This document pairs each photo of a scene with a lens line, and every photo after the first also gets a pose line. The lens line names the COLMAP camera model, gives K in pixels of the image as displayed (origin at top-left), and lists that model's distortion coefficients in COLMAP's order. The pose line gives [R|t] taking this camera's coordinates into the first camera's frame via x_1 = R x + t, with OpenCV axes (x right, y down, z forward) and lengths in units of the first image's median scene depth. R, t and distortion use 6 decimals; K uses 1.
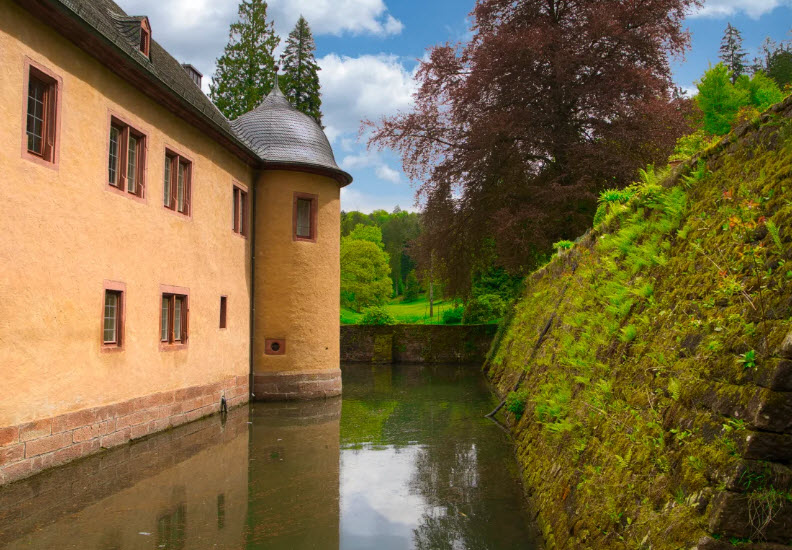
lens RADIAL K [[712.2, 0, 395.4], [0, 712.2, 274.4], [0, 0, 1]] dist [-0.063808, 0.003807]
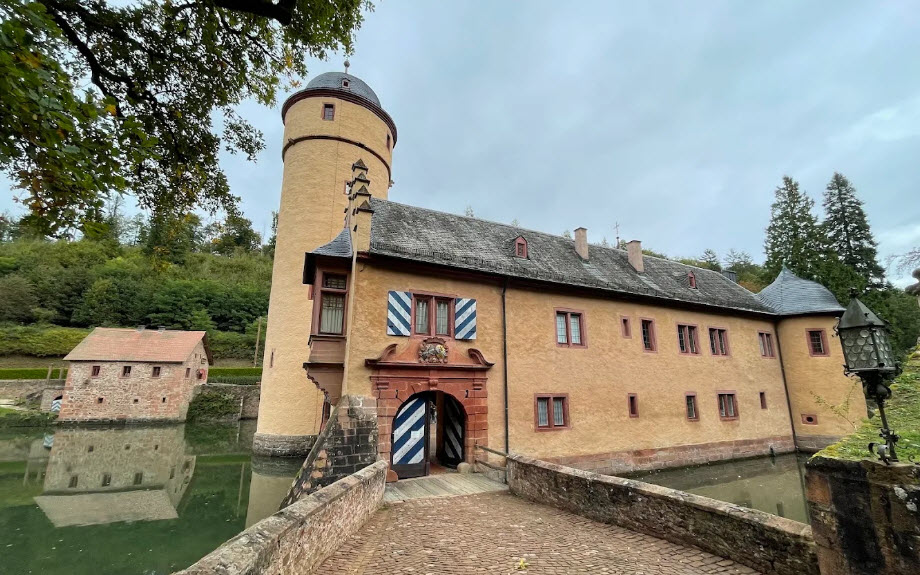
lens RADIAL K [[402.6, 0, 456.8], [0, 402.6, 288.7], [0, 0, 1]] dist [-0.001734, -0.000628]
pose [[0.554147, -0.195562, -0.809121, 0.296682], [0.054539, 0.978453, -0.199136, -0.088666], [0.830630, 0.066222, 0.552872, -0.397031]]
